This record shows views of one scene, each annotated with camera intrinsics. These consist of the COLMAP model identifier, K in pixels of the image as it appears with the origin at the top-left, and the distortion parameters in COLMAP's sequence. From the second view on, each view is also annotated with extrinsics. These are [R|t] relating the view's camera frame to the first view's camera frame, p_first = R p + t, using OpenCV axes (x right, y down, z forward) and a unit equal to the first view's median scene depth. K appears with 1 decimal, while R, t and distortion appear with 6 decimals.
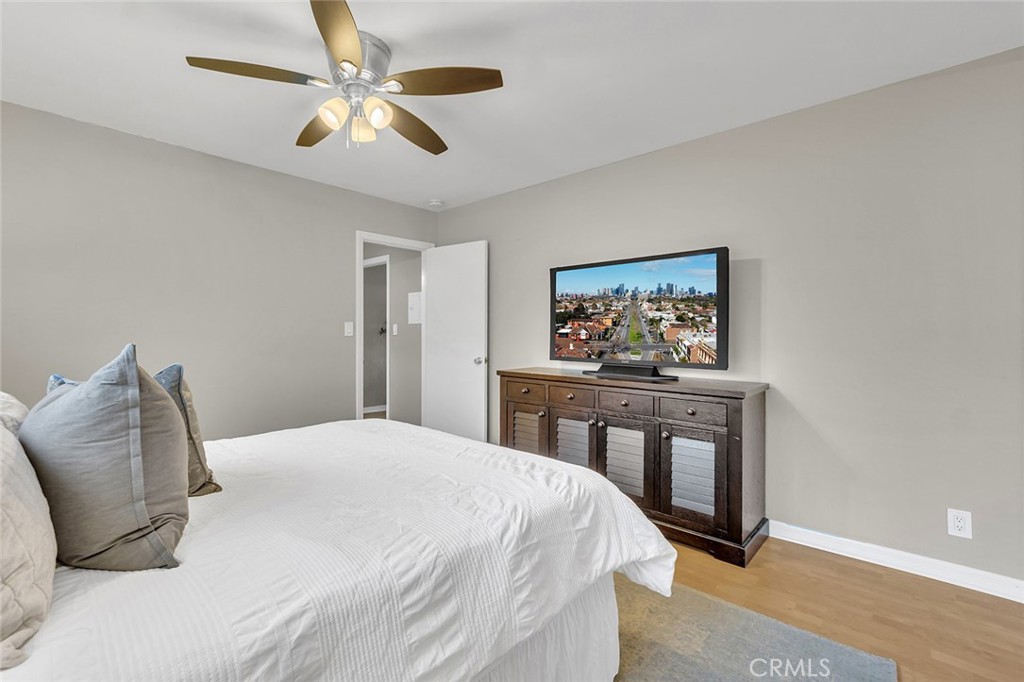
lens RADIAL K [[446.0, 0, 473.3], [0, 446.0, 324.4], [0, 0, 1]] dist [0.002217, 0.002862]
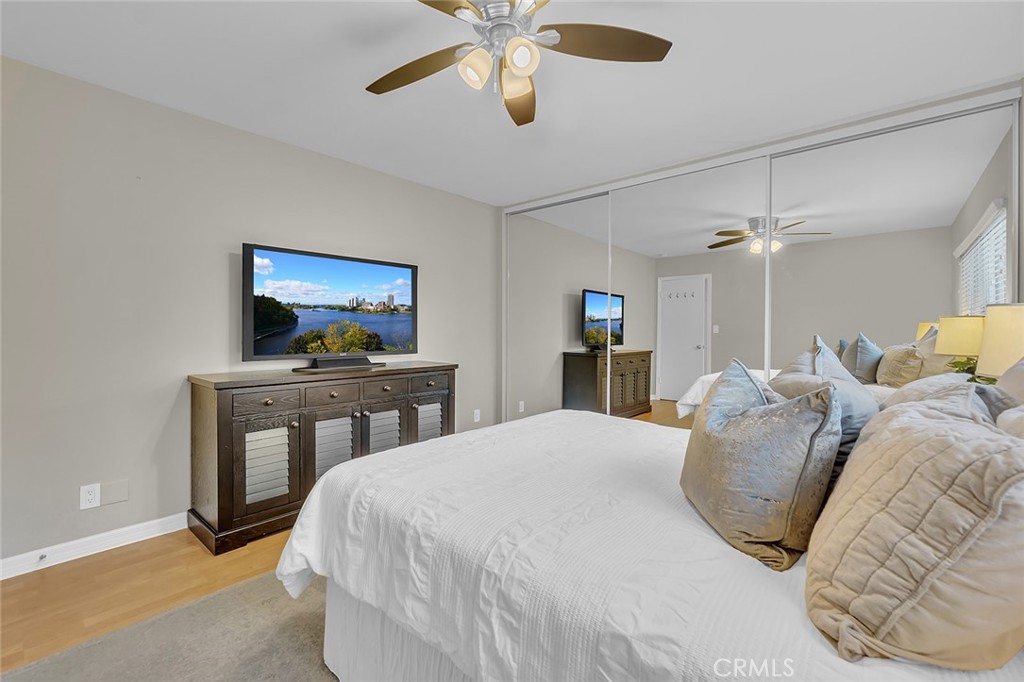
lens RADIAL K [[442.1, 0, 508.8], [0, 442.1, 324.2], [0, 0, 1]] dist [0.006491, 0.001077]
pose [[-0.066166, 0.003345, 0.997803, -2.071972], [-0.024075, 0.999698, -0.004948, 0.026631], [-0.997518, -0.024350, -0.066065, 1.975245]]
